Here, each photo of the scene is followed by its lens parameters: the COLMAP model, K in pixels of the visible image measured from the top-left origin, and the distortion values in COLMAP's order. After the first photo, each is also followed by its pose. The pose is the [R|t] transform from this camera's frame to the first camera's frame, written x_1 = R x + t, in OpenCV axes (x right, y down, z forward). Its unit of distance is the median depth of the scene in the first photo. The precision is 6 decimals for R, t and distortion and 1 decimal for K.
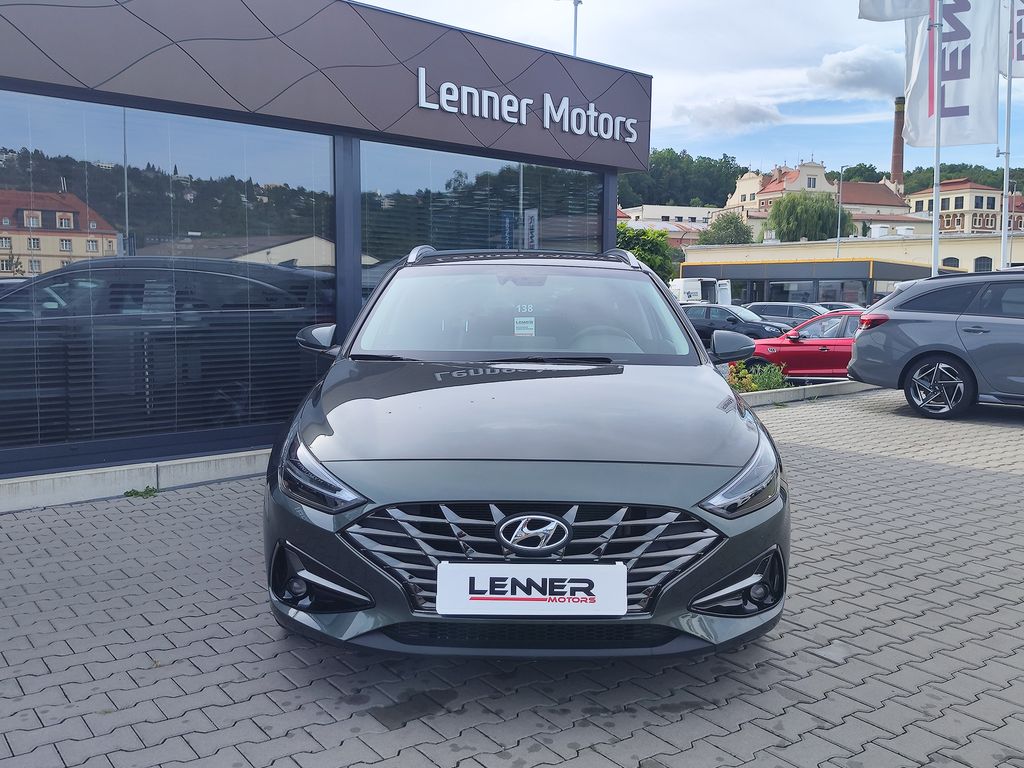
lens RADIAL K [[976.1, 0, 512.0], [0, 976.1, 384.0], [0, 0, 1]] dist [0.065636, -0.139364]
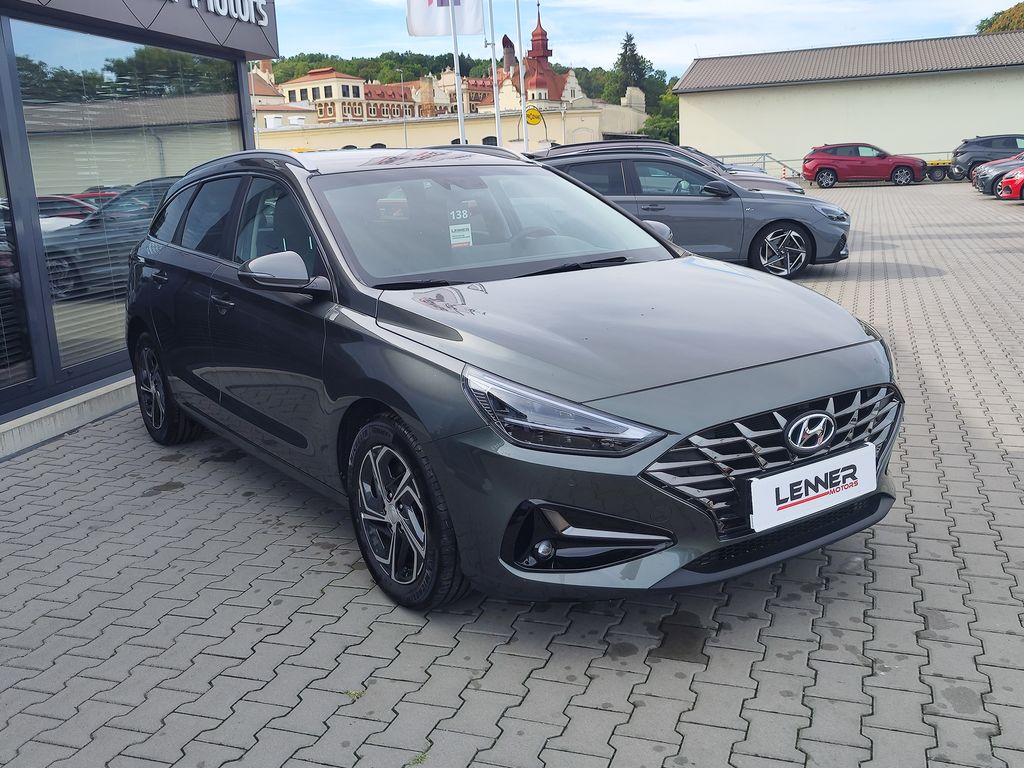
lens RADIAL K [[976.1, 0, 512.0], [0, 976.1, 384.0], [0, 0, 1]] dist [0.065636, -0.139364]
pose [[0.830516, -0.171387, 0.529971, -0.748256], [0.114602, 0.983706, 0.138527, -0.069689], [-0.545077, -0.054313, 0.836625, 0.323715]]
